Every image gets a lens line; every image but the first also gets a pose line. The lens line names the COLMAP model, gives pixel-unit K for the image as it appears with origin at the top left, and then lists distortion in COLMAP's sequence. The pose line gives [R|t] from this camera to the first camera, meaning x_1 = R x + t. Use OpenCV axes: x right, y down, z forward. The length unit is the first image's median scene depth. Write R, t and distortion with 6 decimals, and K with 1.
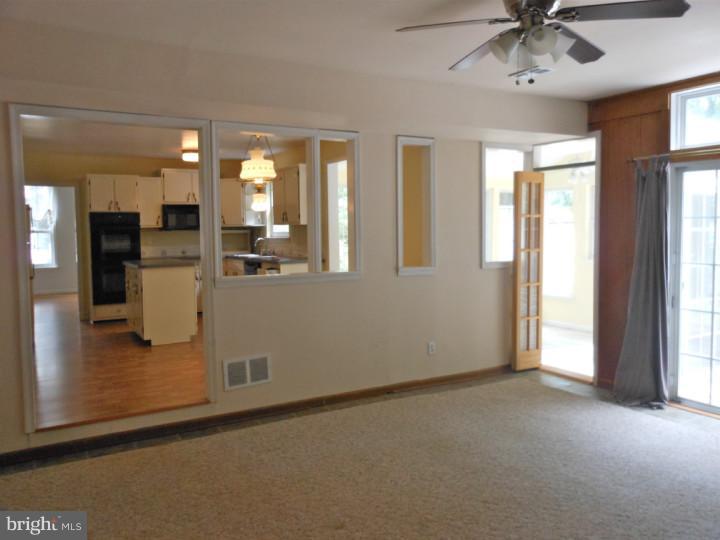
lens RADIAL K [[586.9, 0, 358.1], [0, 586.9, 266.2], [0, 0, 1]] dist [0.004194, -0.017091]
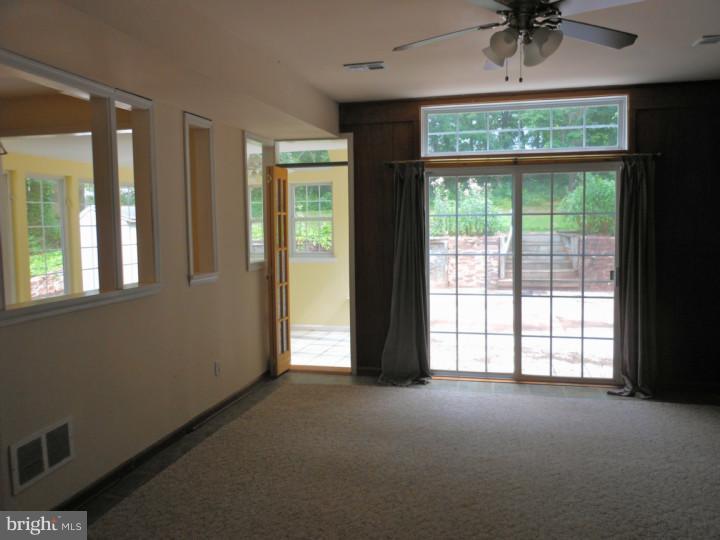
lens RADIAL K [[586.9, 0, 360.2], [0, 586.9, 272.2], [0, 0, 1]] dist [0.004194, -0.017091]
pose [[0.689995, -0.063536, 0.721020, -0.392279], [0.054992, 0.997862, 0.035306, -0.020473], [-0.721722, 0.015290, 0.692014, 0.298570]]
